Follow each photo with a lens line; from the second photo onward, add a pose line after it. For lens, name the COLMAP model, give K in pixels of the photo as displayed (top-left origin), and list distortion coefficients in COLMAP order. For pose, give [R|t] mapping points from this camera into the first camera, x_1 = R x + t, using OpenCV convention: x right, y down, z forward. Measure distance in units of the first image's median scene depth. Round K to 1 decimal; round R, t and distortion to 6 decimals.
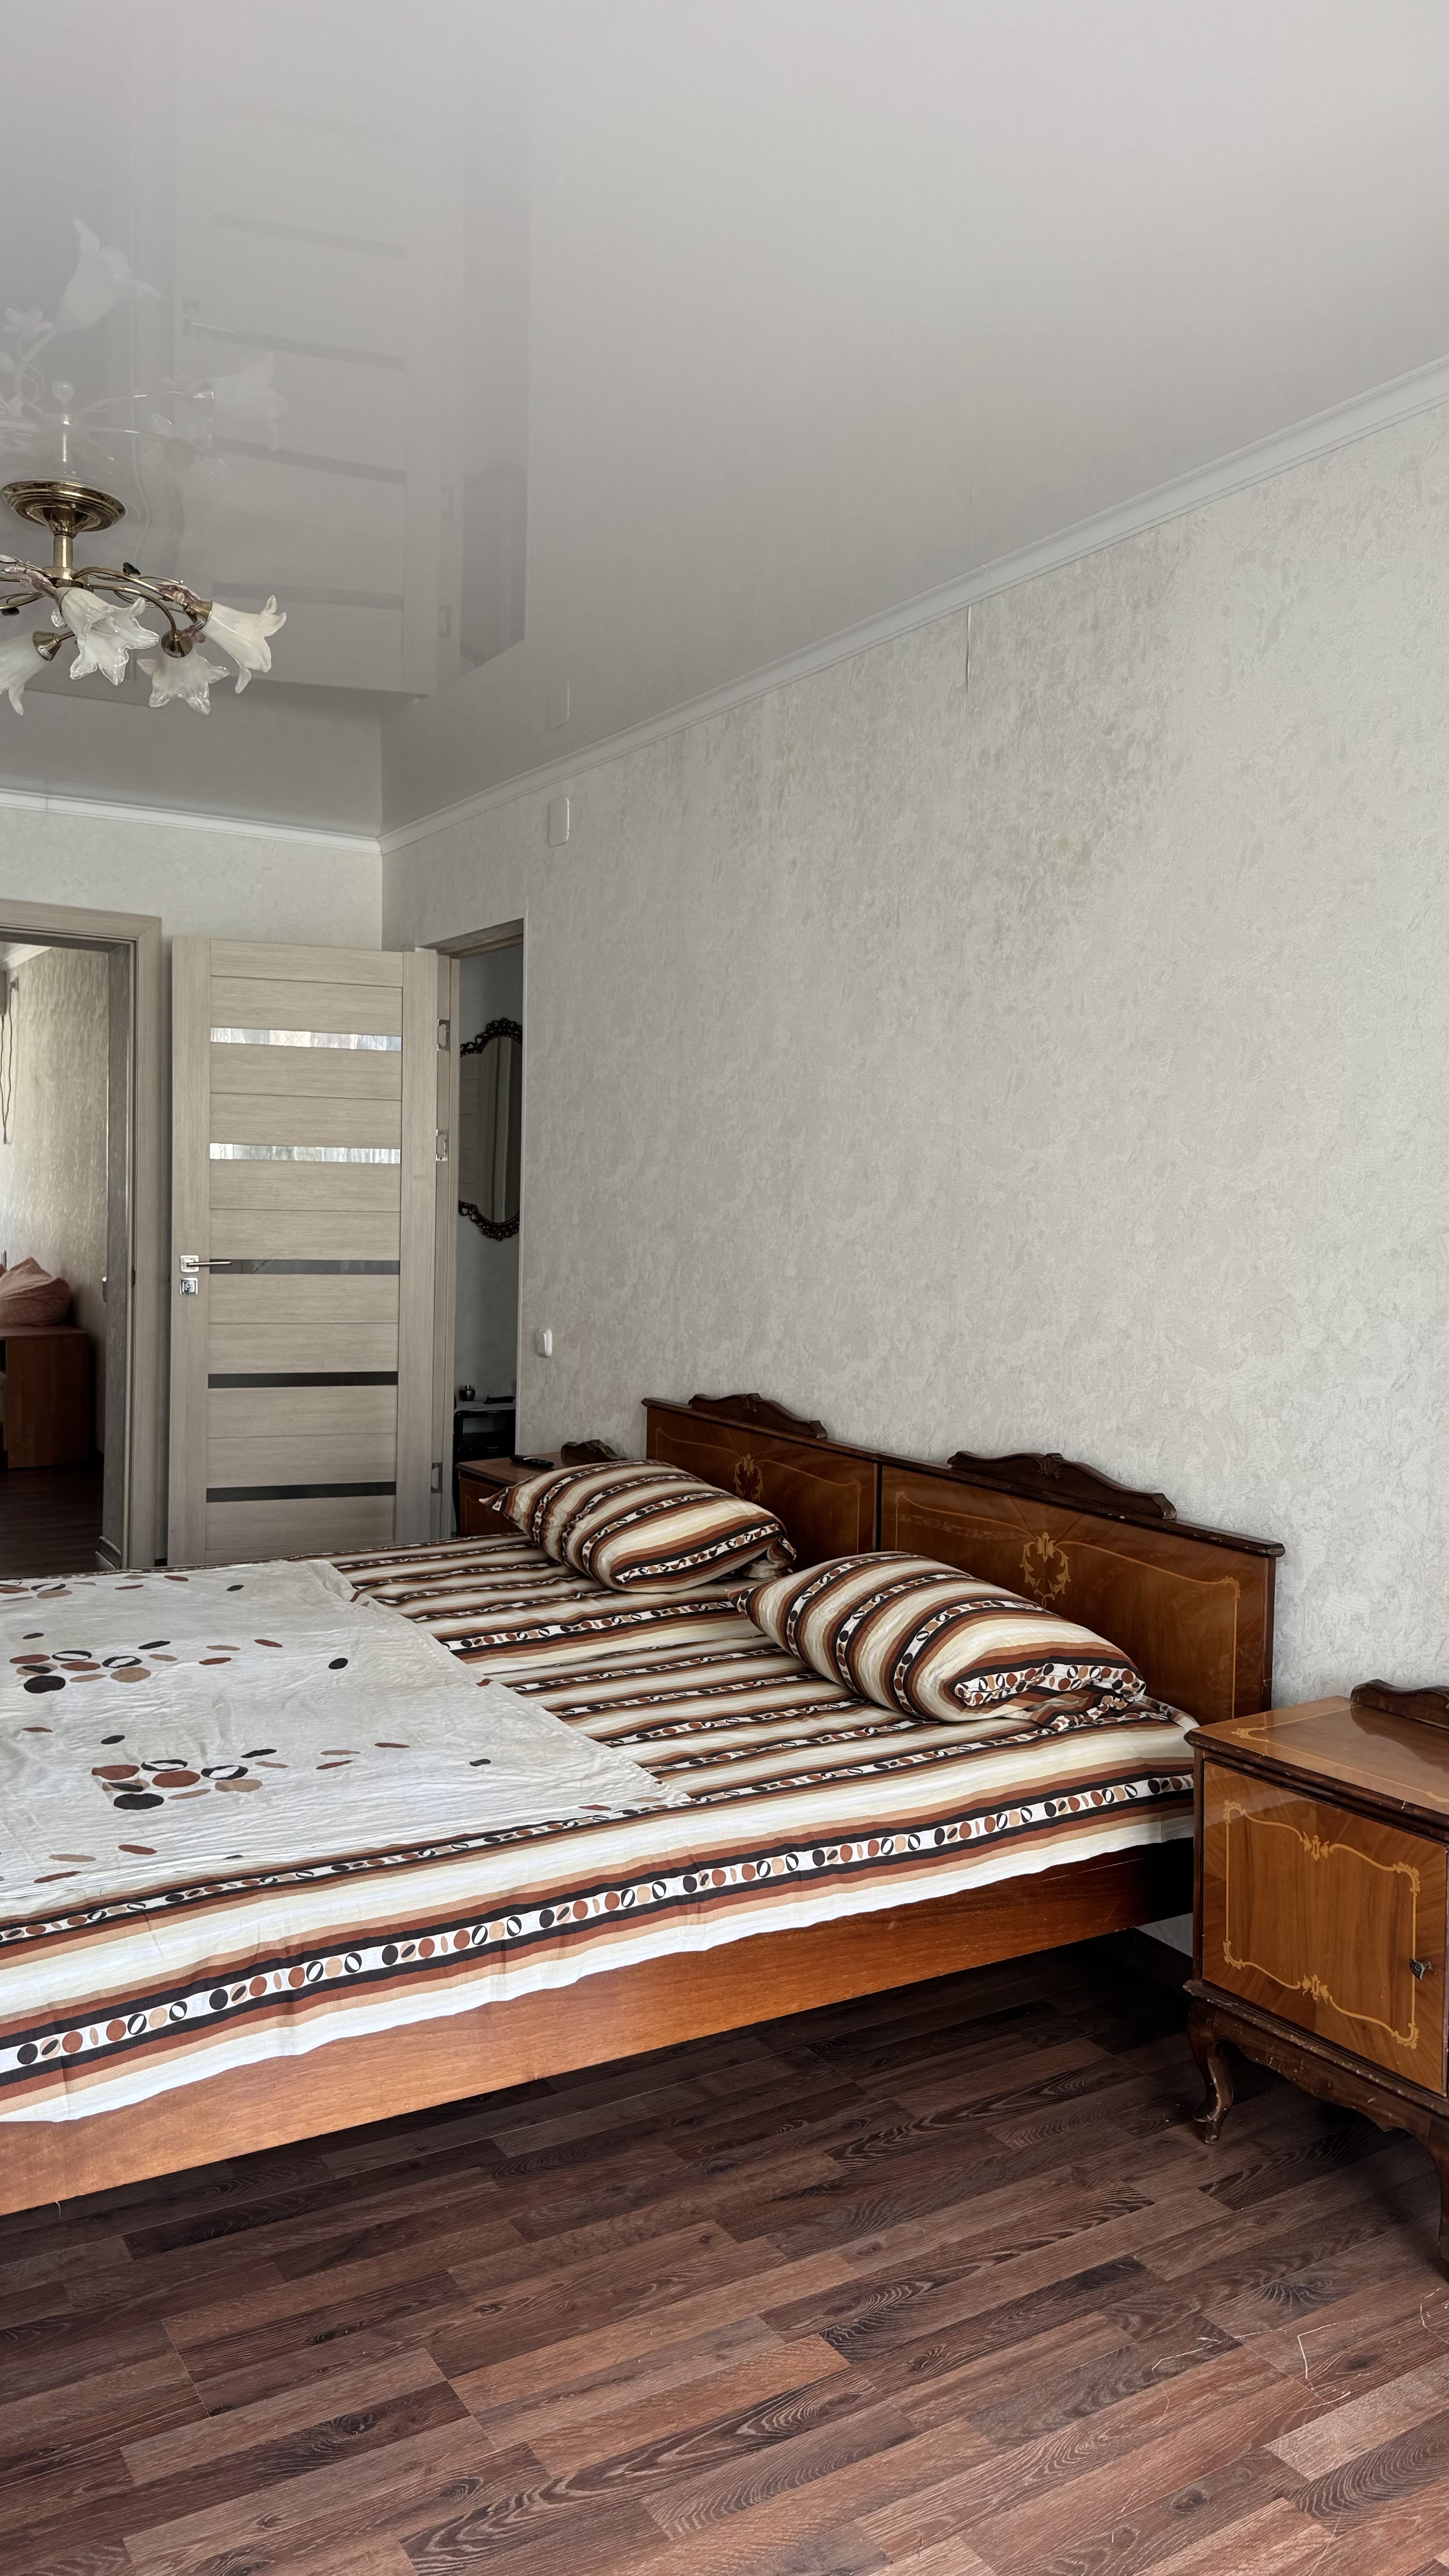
lens RADIAL K [[1906.3, 0, 726.2], [0, 1906.3, 1173.6], [0, 0, 1]] dist [-0.029055, -0.000907]
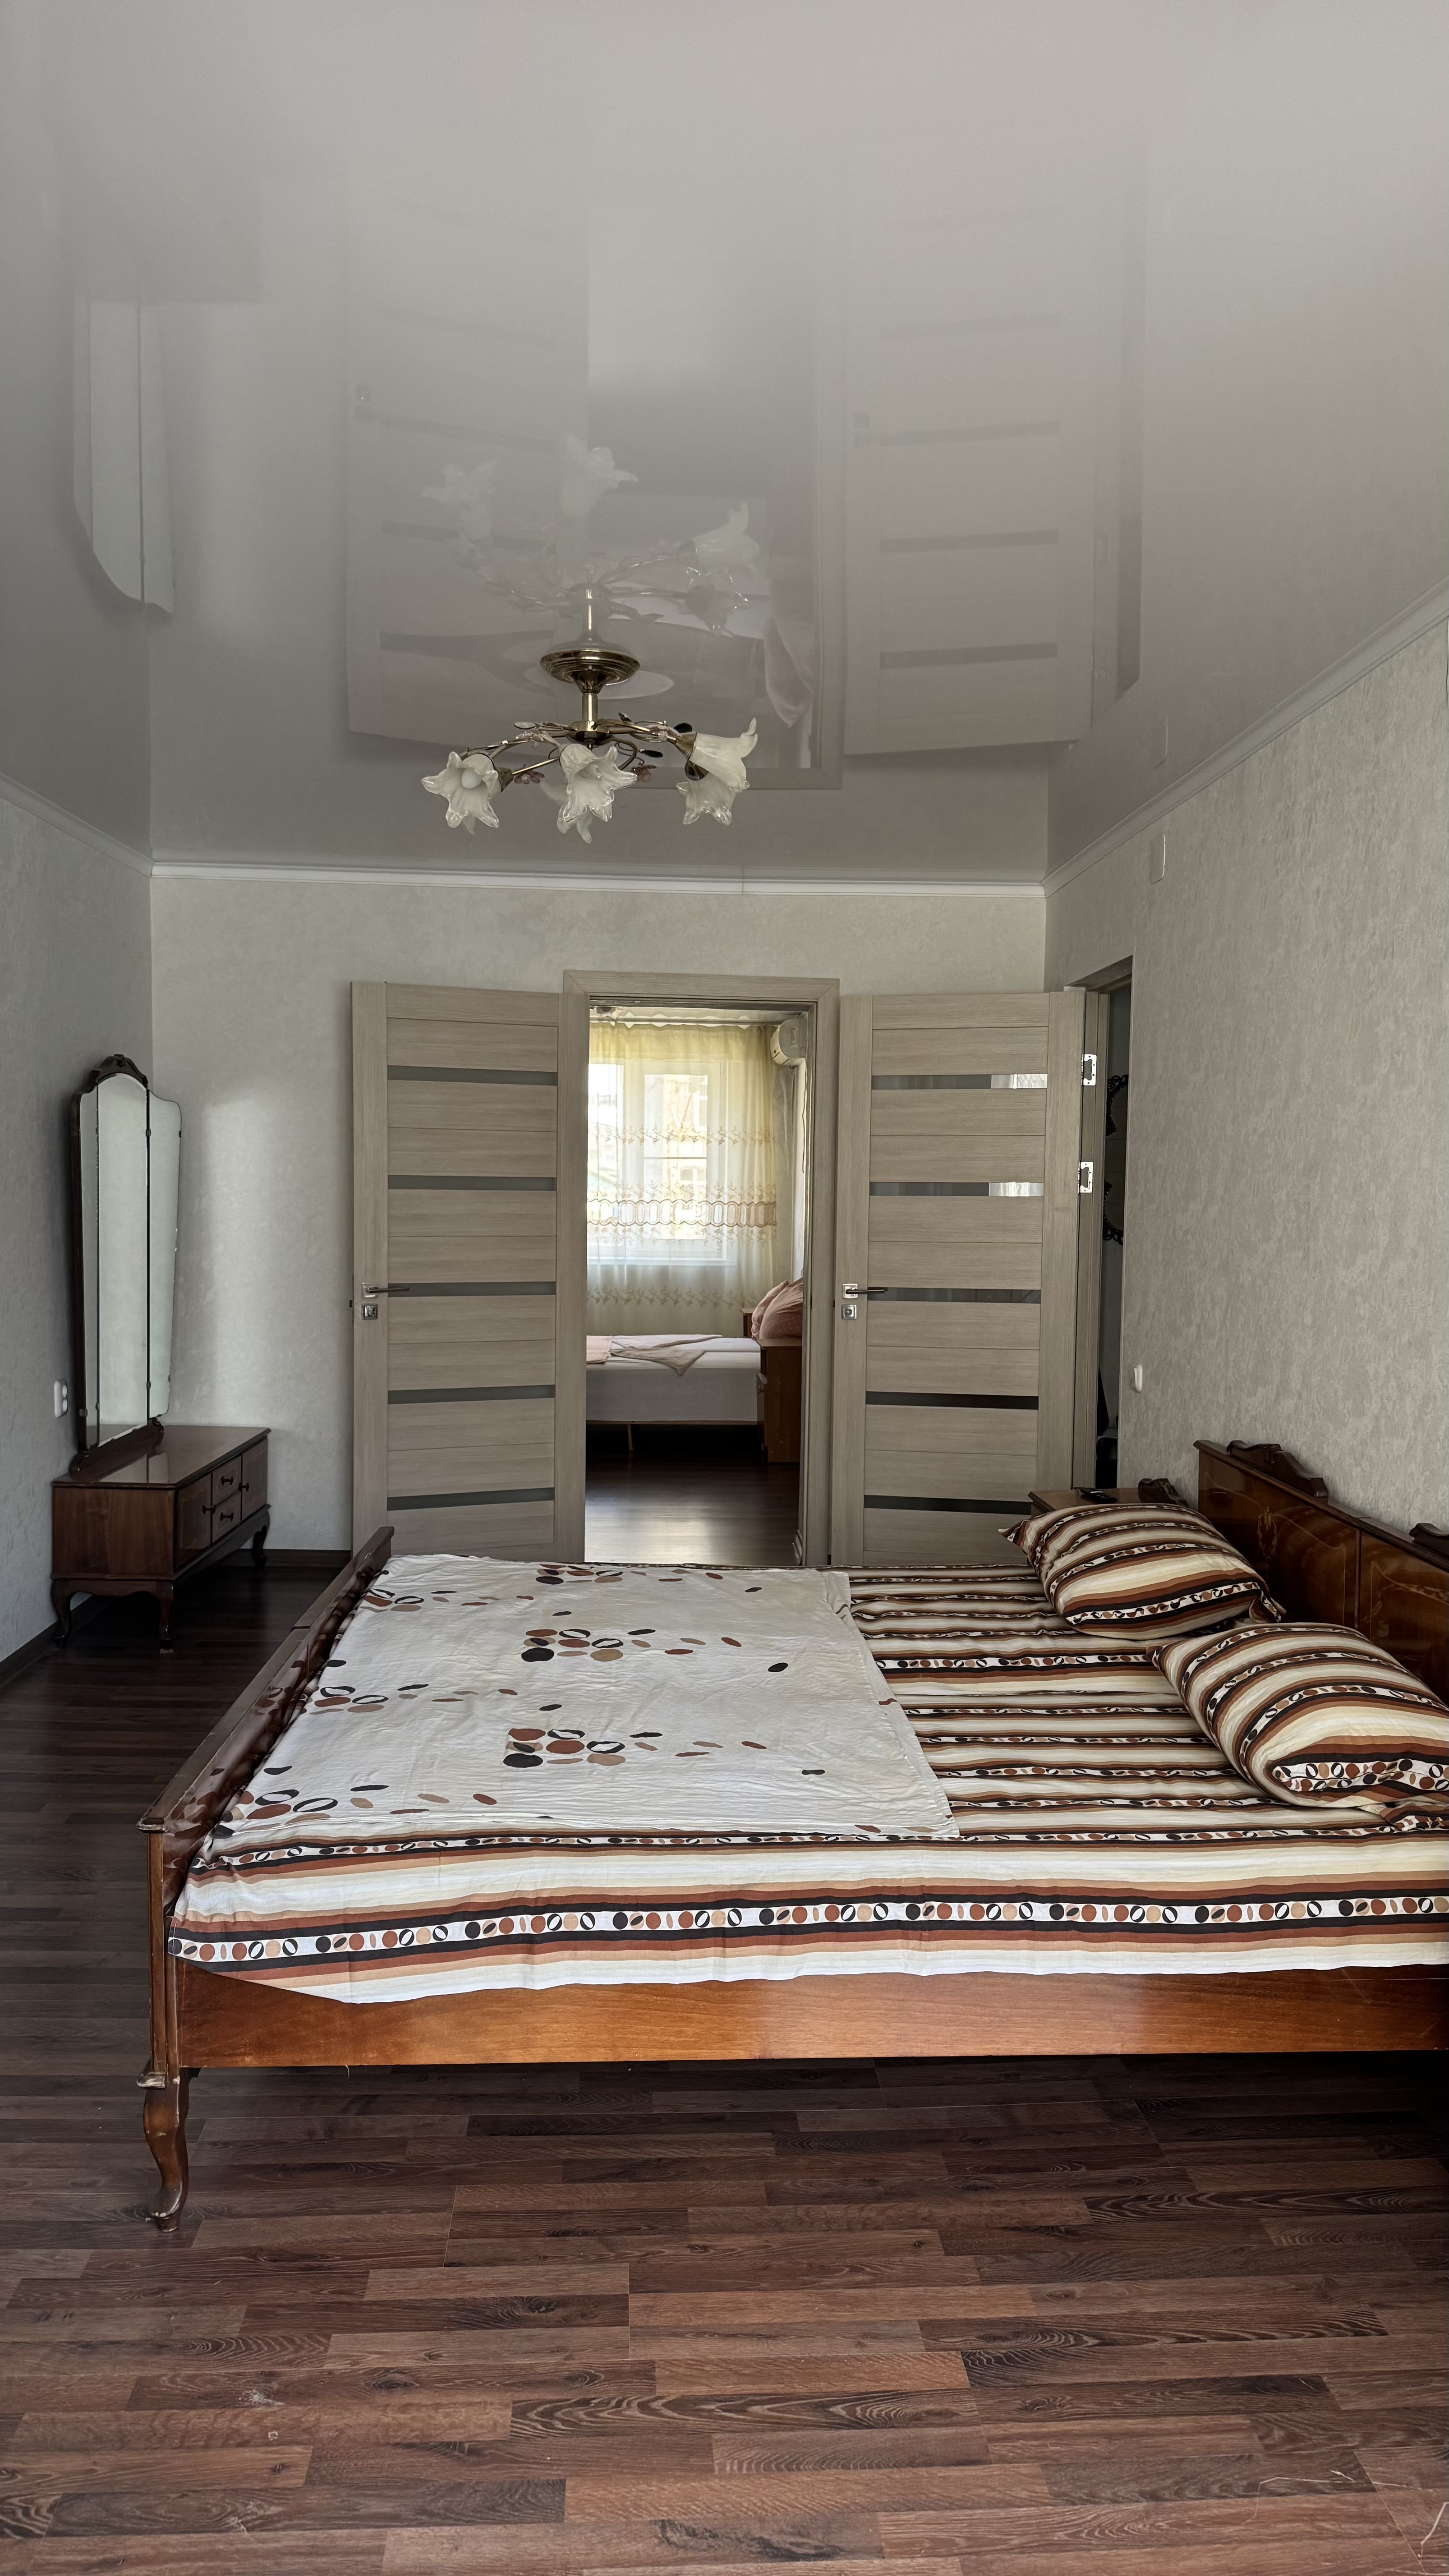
lens RADIAL K [[1906.3, 0, 726.2], [0, 1906.3, 1173.6], [0, 0, 1]] dist [-0.029055, -0.000907]
pose [[0.882143, 0.004560, -0.470959, 0.393000], [-0.004644, 0.999989, 0.000983, -0.044224], [0.470959, 0.001320, 0.882154, 0.001858]]
